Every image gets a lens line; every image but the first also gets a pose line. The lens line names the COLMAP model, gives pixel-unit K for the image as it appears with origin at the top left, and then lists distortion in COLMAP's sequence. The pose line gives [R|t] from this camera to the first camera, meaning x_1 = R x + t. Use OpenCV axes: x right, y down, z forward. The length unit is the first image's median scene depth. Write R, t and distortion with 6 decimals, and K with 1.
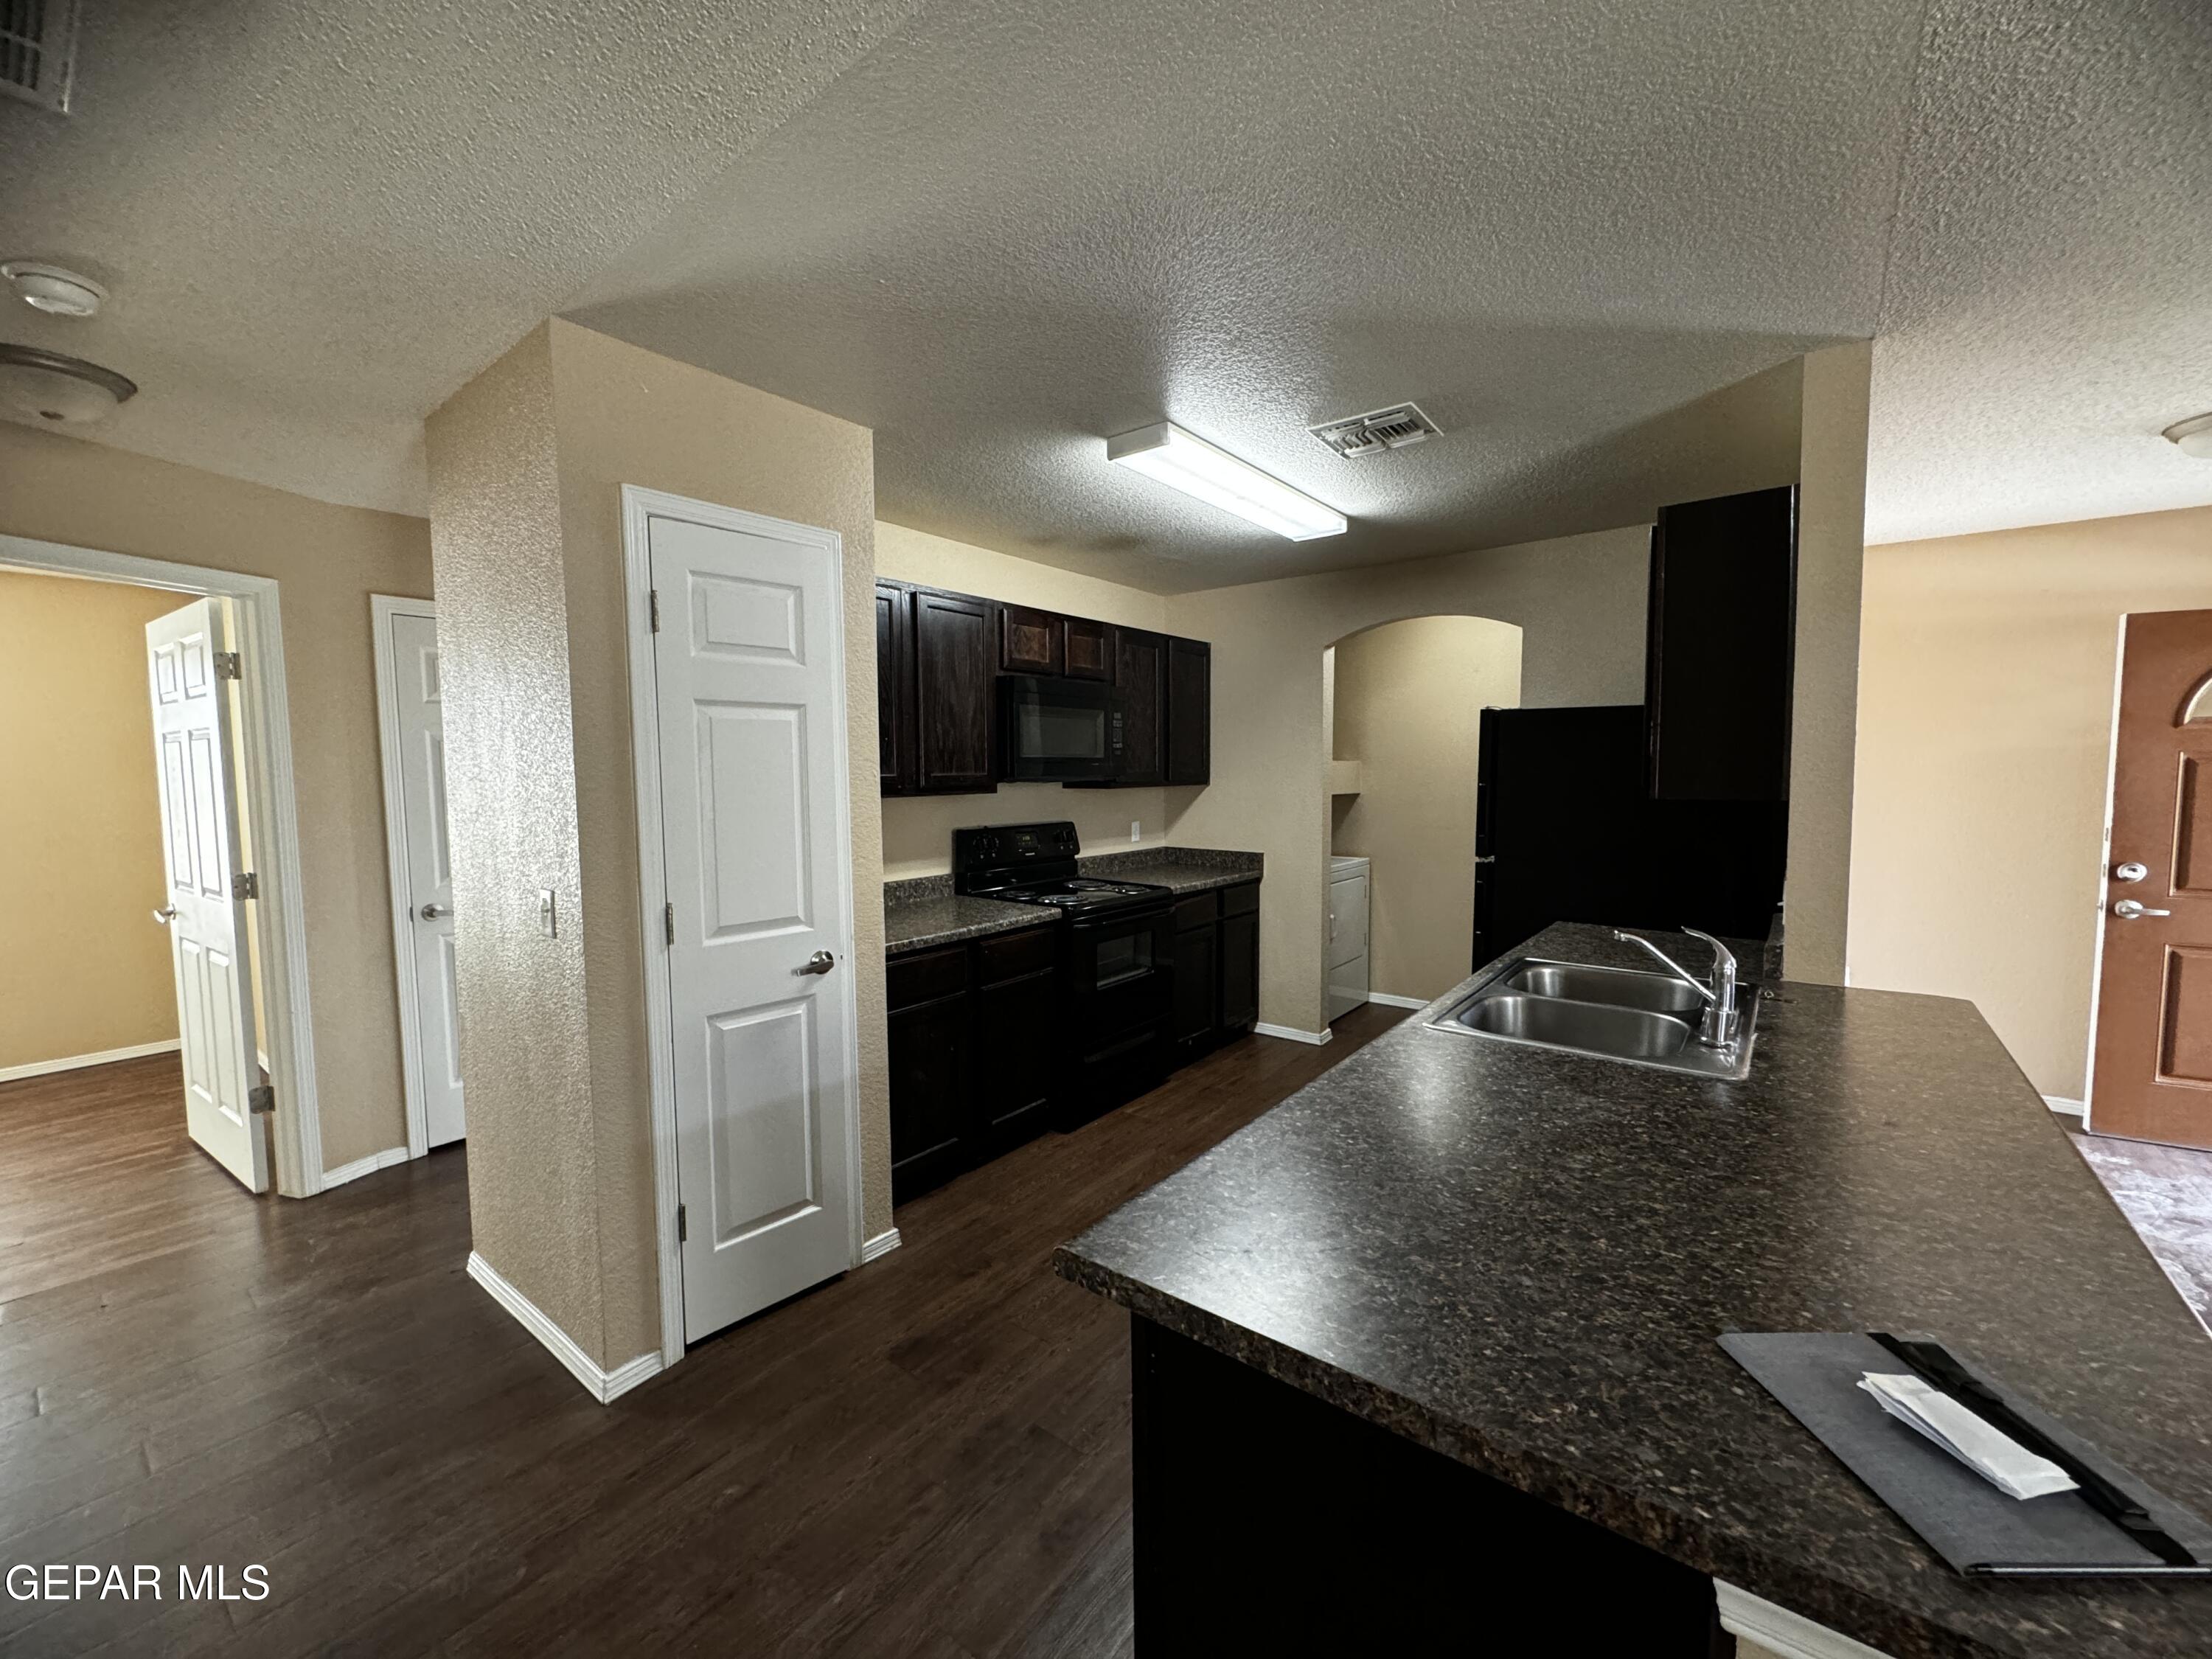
lens RADIAL K [[884.0, 0, 1102.1], [0, 884.0, 834.8], [0, 0, 1]] dist [-0.003191, 0.000966]
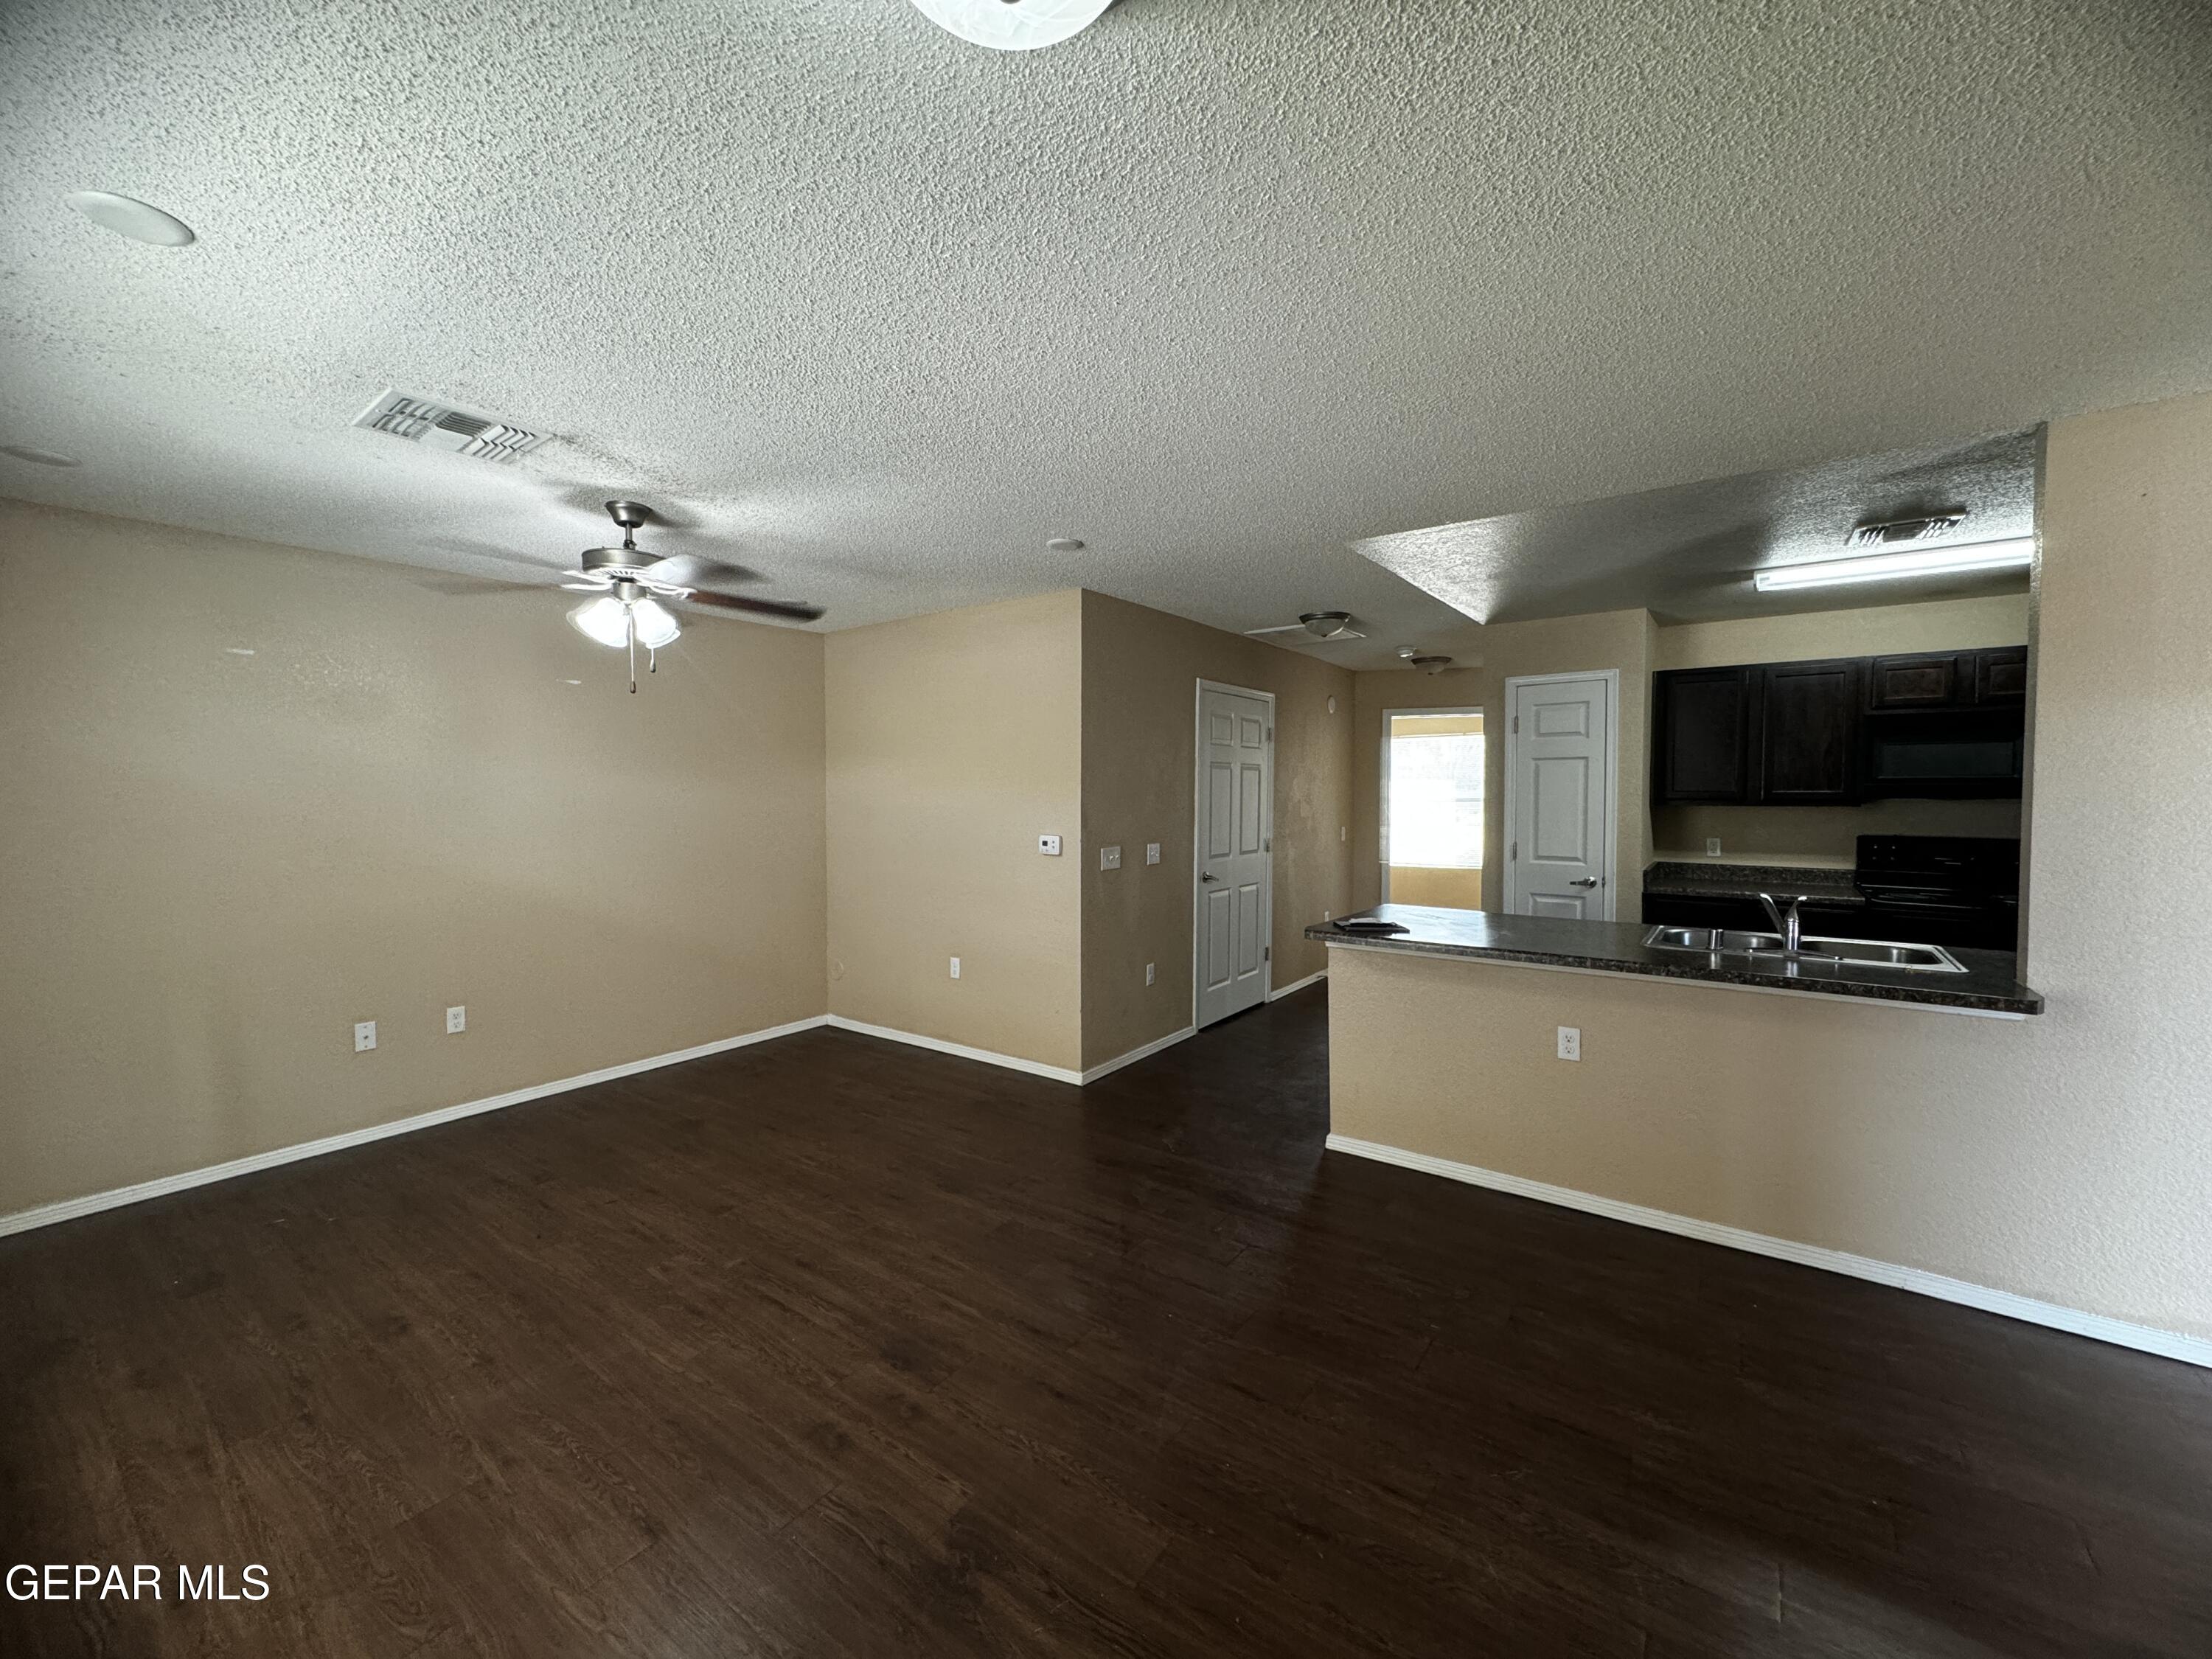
lens RADIAL K [[884.0, 0, 1102.0], [0, 884.0, 825.7], [0, 0, 1]] dist [-0.003191, 0.000966]
pose [[0.037659, 0.046014, -0.998231, 1.075171], [-0.073332, 0.996373, 0.043162, 0.005689], [0.996596, 0.071576, 0.040897, -0.138626]]
